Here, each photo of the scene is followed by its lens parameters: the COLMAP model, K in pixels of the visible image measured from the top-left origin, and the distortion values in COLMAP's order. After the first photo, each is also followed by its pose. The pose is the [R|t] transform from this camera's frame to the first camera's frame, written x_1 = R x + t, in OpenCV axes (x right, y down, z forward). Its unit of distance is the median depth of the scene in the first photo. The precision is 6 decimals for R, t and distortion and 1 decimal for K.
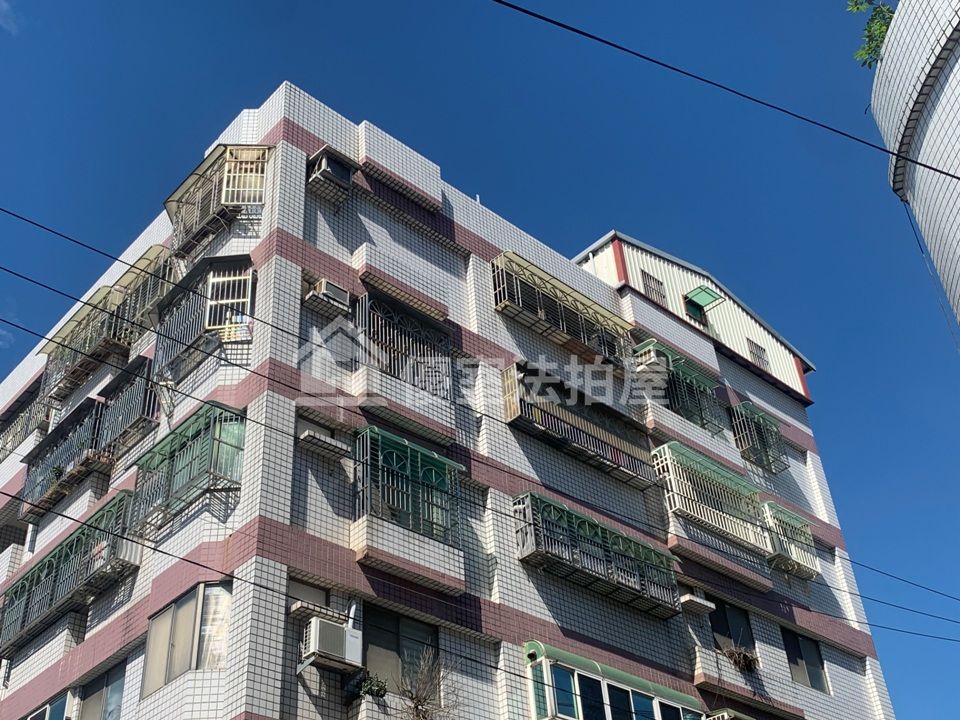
lens RADIAL K [[1158.2, 0, 476.0], [0, 1158.2, 369.2], [0, 0, 1]] dist [0.062484, 0.000000]
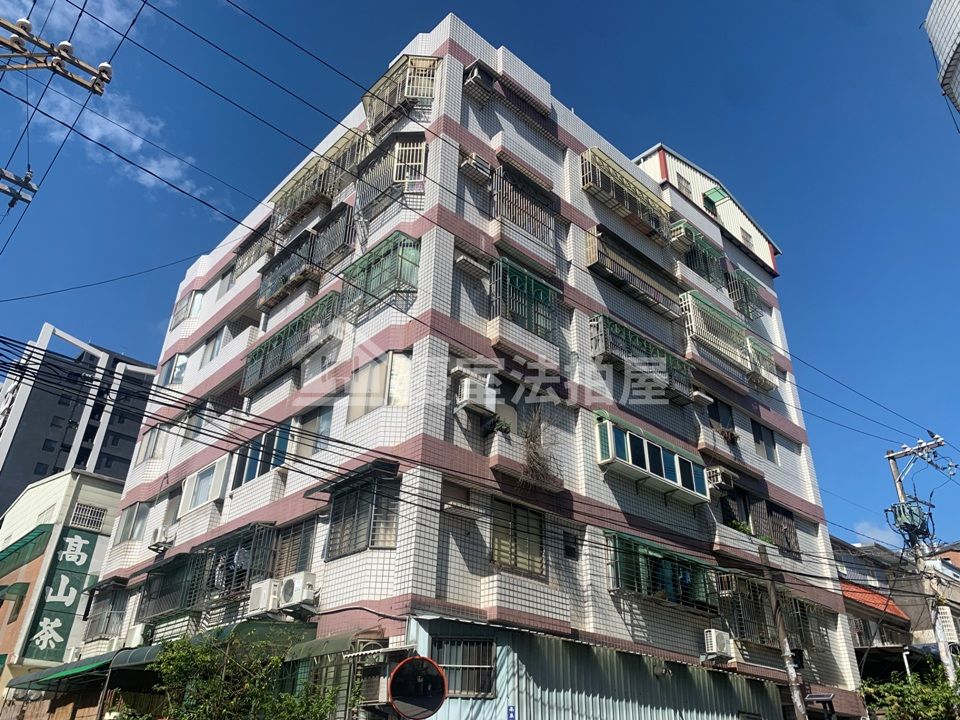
lens RADIAL K [[745.1, 0, 473.2], [0, 745.1, 360.6], [0, 0, 1]] dist [0.033410, -0.051314]
pose [[0.996266, 0.073533, -0.045237, -0.065749], [-0.066600, 0.988012, 0.139270, 0.042997], [0.054935, -0.135737, 0.989221, 0.047403]]
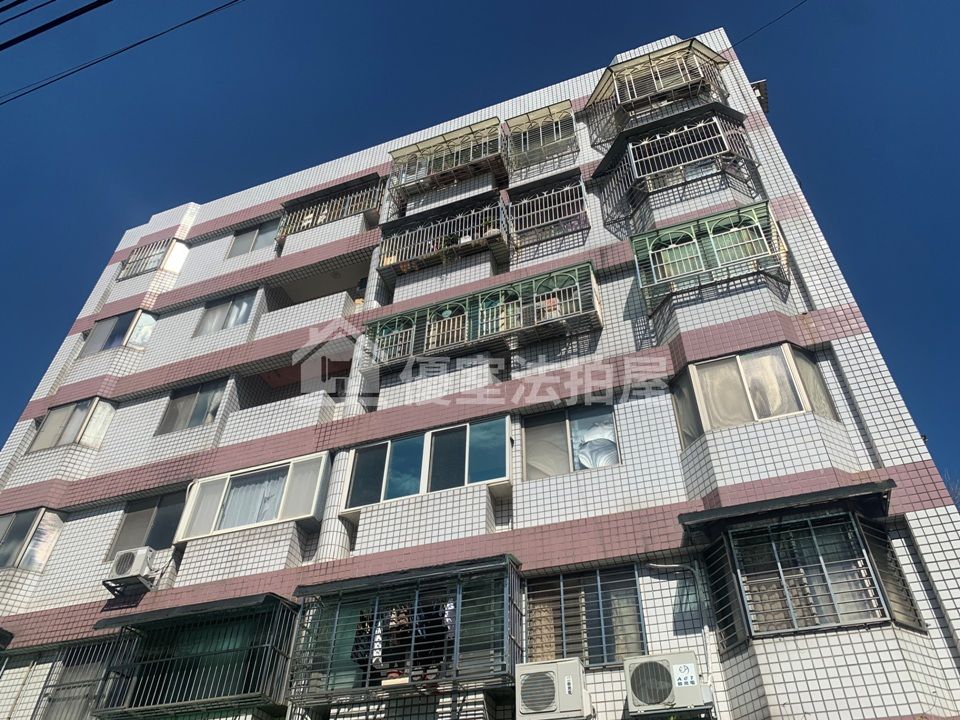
lens RADIAL K [[745.1, 0, 473.6], [0, 745.1, 361.2], [0, 0, 1]] dist [0.033410, -0.051314]
pose [[0.890977, 0.364773, 0.270370, -0.495789], [-0.336644, 0.930286, -0.145733, 0.293352], [-0.304681, 0.038826, 0.951663, 0.347593]]
